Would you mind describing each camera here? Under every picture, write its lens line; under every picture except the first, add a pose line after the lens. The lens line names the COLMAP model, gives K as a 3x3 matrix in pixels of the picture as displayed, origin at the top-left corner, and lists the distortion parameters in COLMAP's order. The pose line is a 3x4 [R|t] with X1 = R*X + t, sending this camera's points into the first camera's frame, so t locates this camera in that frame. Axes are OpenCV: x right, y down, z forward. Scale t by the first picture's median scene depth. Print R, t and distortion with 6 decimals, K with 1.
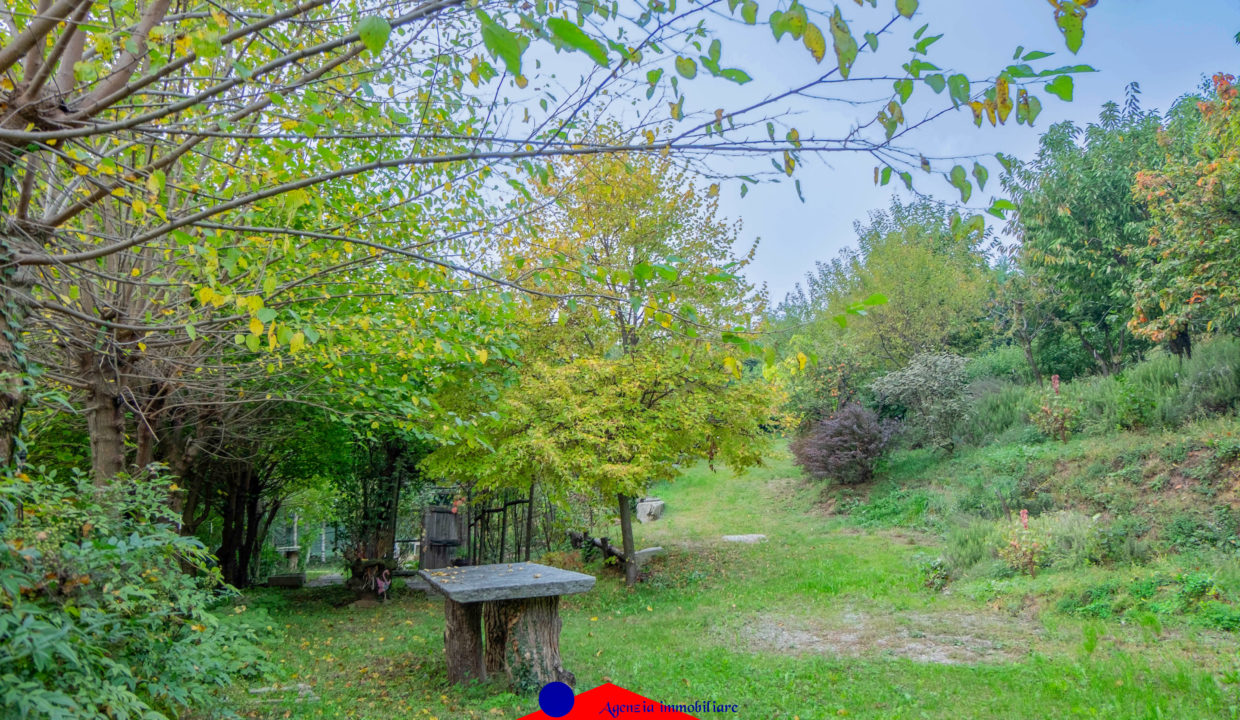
lens RADIAL K [[858.4, 0, 620.0], [0, 858.4, 360.0], [0, 0, 1]] dist [-0.037243, -0.001723]
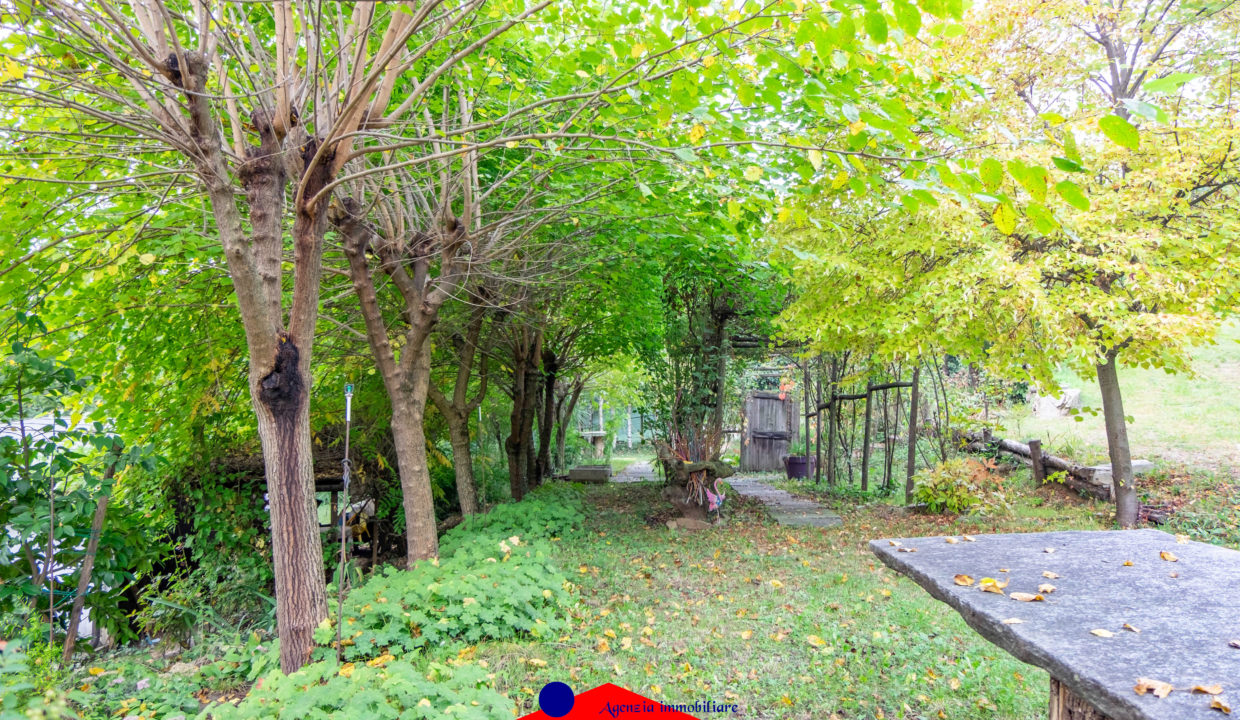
lens RADIAL K [[843.3, 0, 620.0], [0, 843.3, 360.0], [0, 0, 1]] dist [-0.039154, 0.002547]
pose [[0.942943, 0.006685, -0.332887, -0.114939], [0.036314, 0.991769, 0.122781, 0.059505], [0.330968, -0.127864, 0.934939, 0.324385]]
